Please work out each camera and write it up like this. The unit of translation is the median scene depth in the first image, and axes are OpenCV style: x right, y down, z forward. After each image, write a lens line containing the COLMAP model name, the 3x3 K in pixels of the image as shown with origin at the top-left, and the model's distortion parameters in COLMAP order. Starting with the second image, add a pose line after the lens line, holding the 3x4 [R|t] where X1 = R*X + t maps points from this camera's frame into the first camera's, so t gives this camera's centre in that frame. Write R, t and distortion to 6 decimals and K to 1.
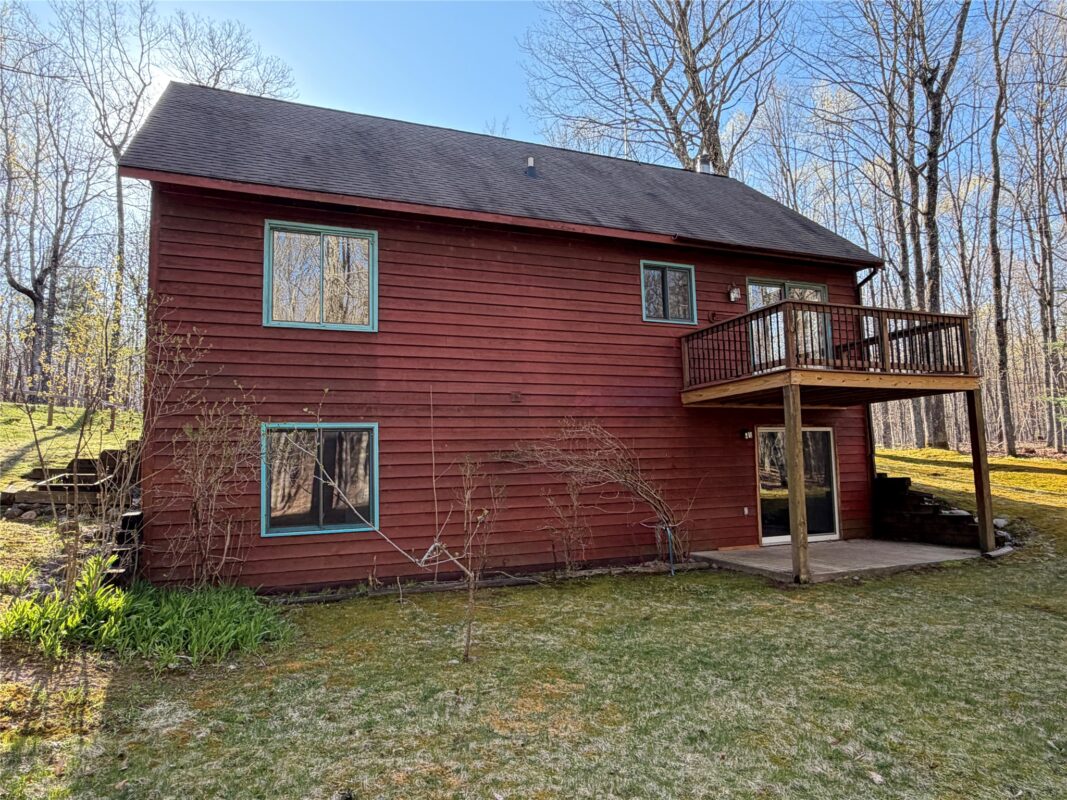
lens RADIAL K [[685.0, 0, 534.5], [0, 685.0, 403.6], [0, 0, 1]] dist [0.000773, 0.002105]
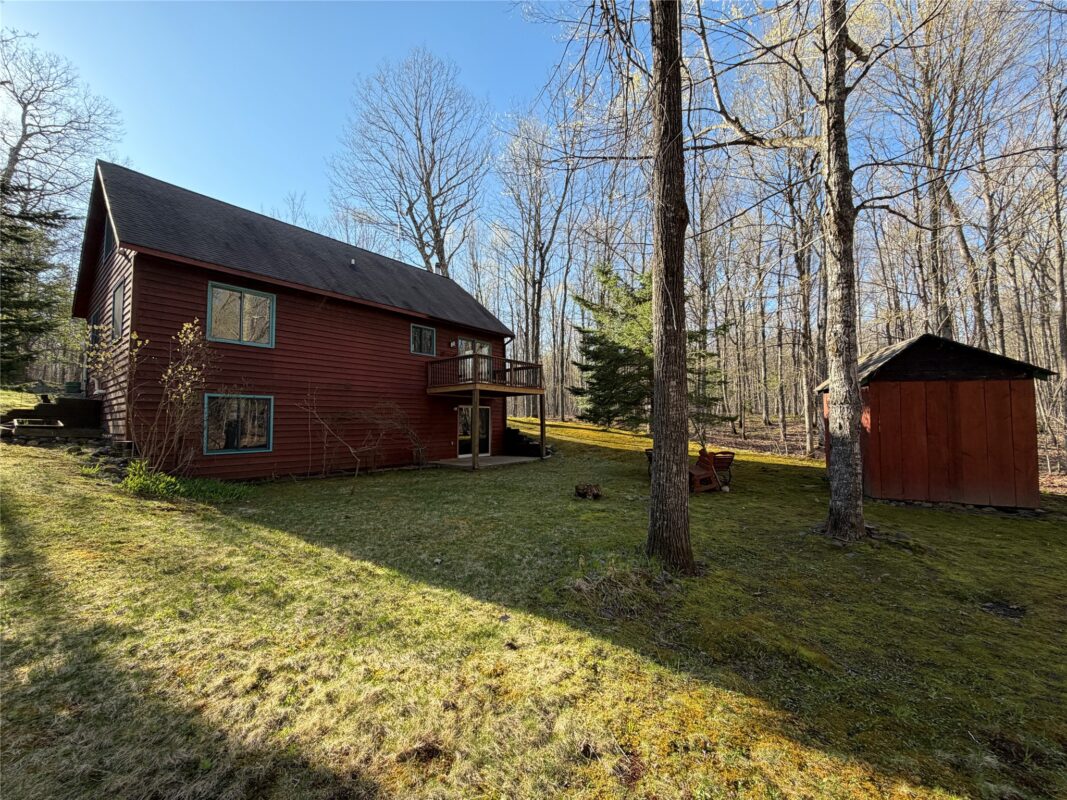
lens RADIAL K [[427.9, 0, 533.7], [0, 427.9, 400.8], [0, 0, 1]] dist [0.000730, -0.000054]
pose [[0.870873, 0.044944, 0.489449, -0.143315], [-0.061251, 0.997972, 0.017344, -0.019184], [-0.487677, -0.045084, 0.871859, -0.323164]]
